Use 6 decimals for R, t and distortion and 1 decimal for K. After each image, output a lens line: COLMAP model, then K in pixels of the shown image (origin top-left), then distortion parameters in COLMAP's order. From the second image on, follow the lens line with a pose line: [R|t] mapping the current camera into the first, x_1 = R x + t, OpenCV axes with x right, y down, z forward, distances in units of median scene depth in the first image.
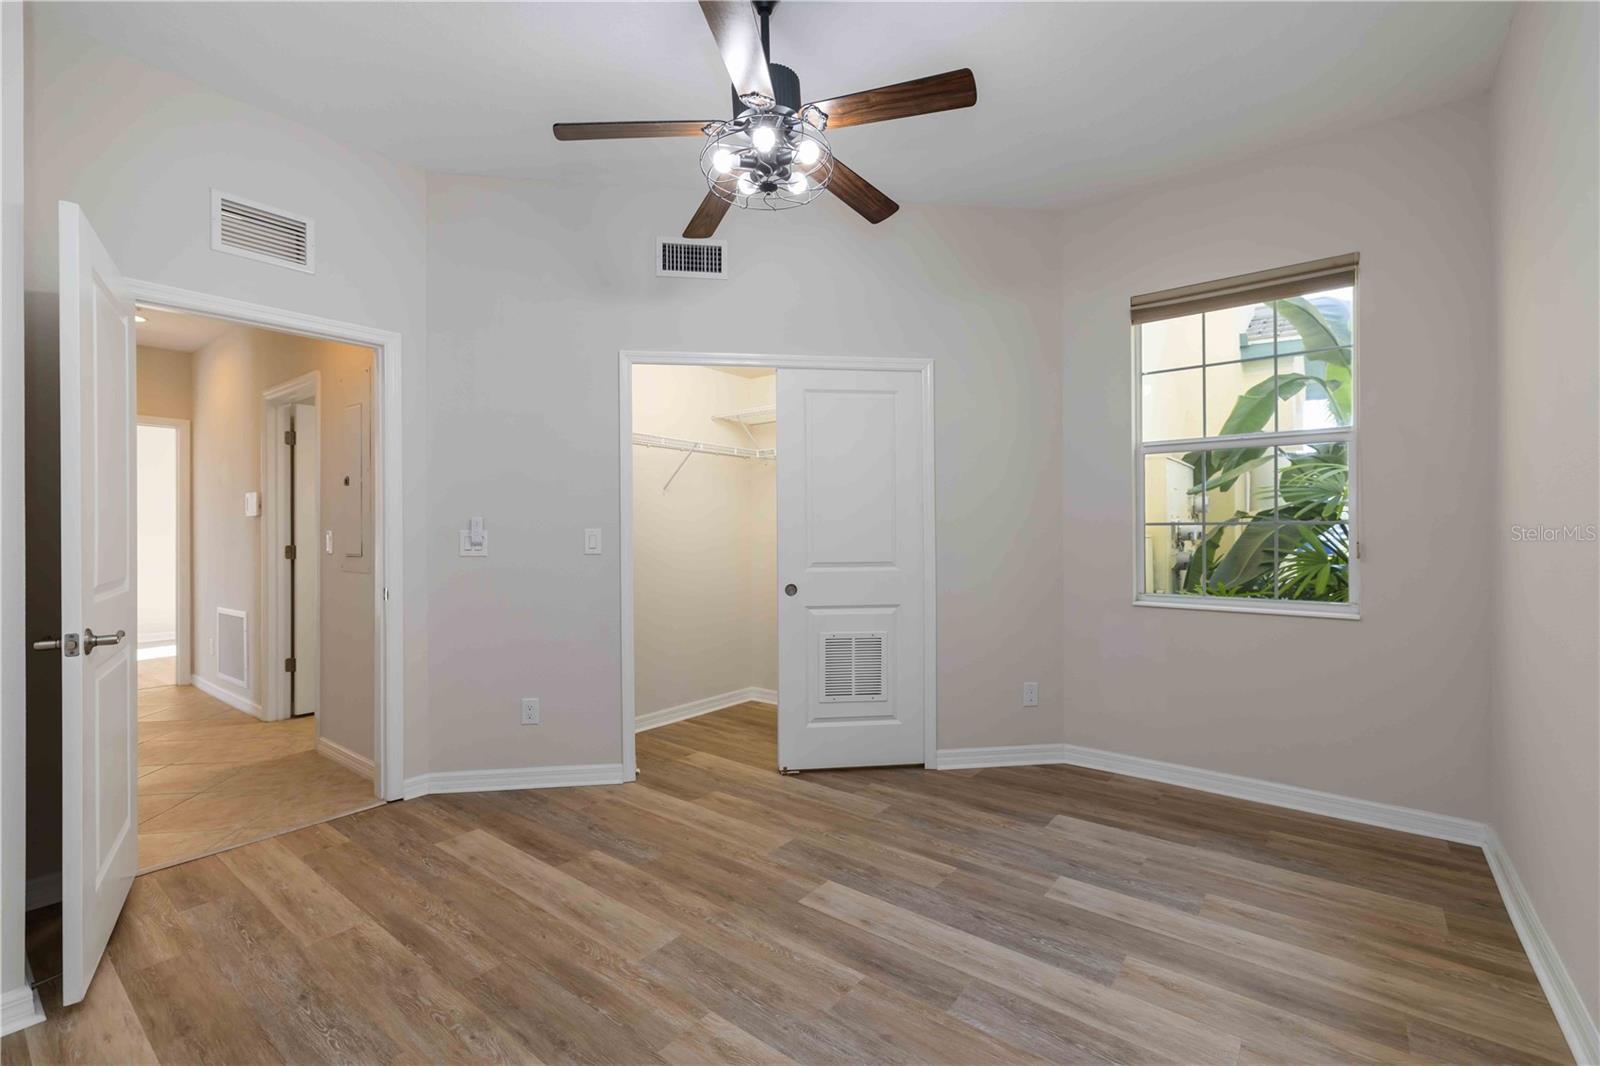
lens RADIAL K [[694.0, 0, 797.8], [0, 694.0, 533.9], [0, 0, 1]] dist [0.001166, 0.000254]
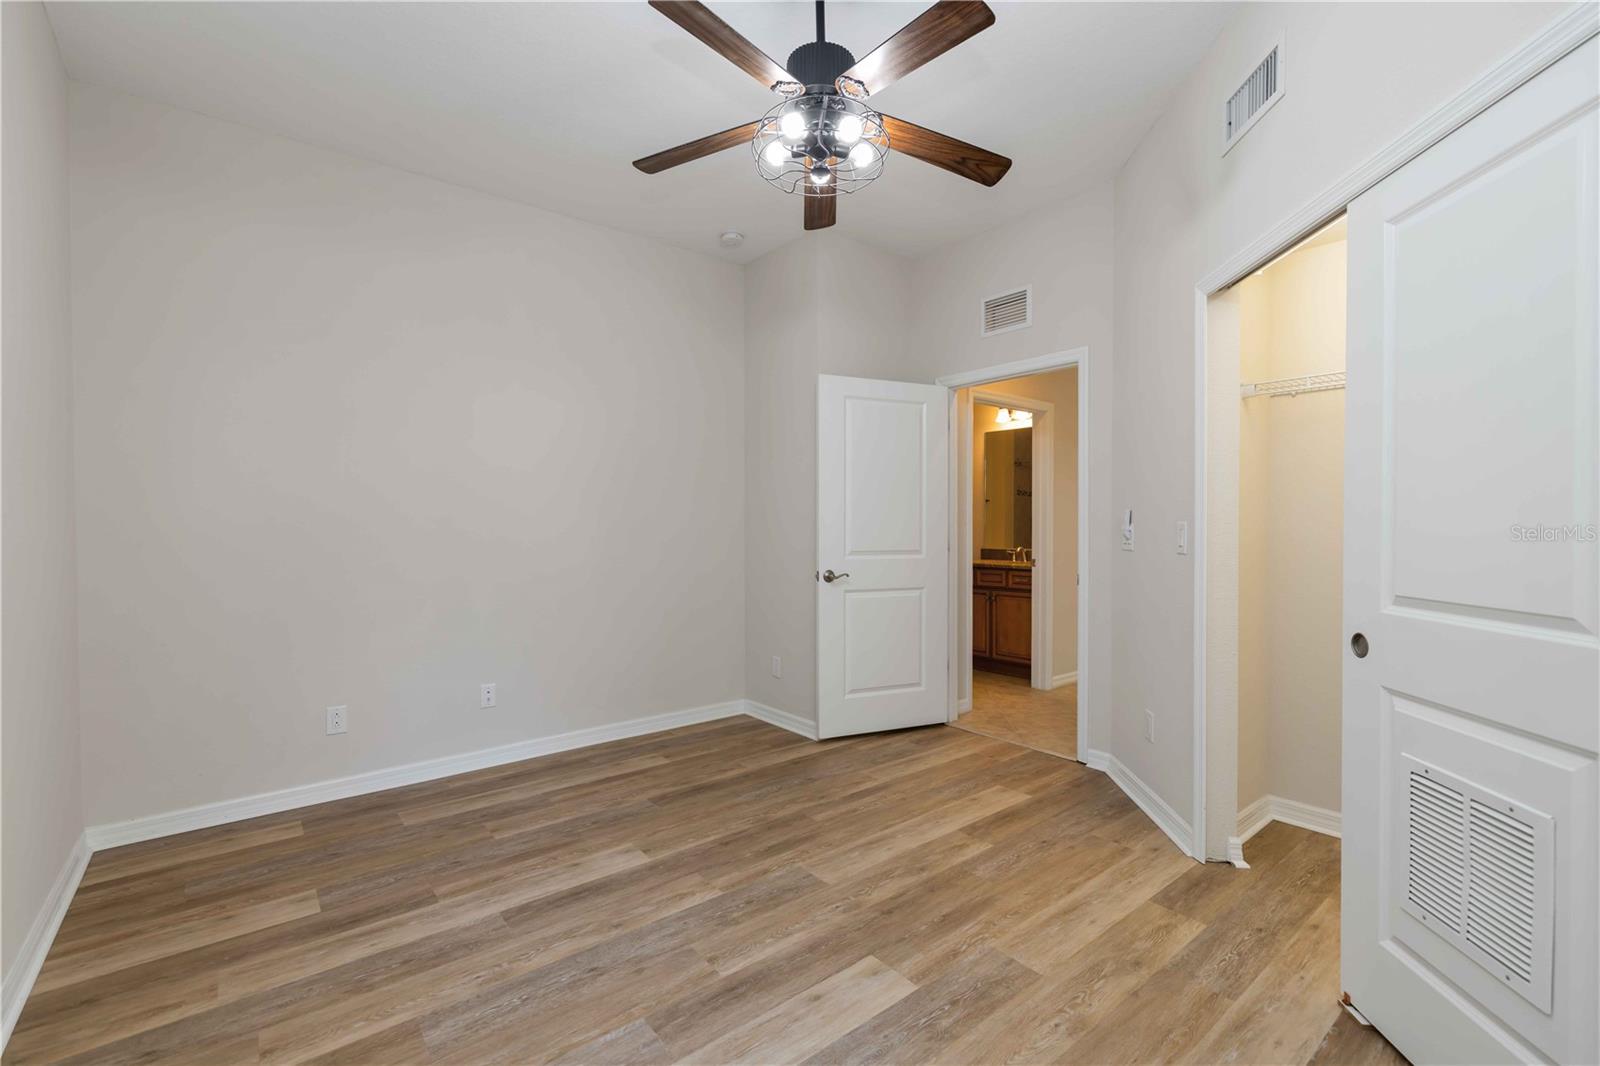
lens RADIAL K [[694.0, 0, 797.8], [0, 694.0, 533.9], [0, 0, 1]] dist [0.001166, 0.000254]
pose [[-0.228150, 0.015001, -0.973510, 0.810841], [-0.001684, 0.999874, 0.015802, -0.008115], [0.973624, 0.005245, -0.228096, 1.047475]]
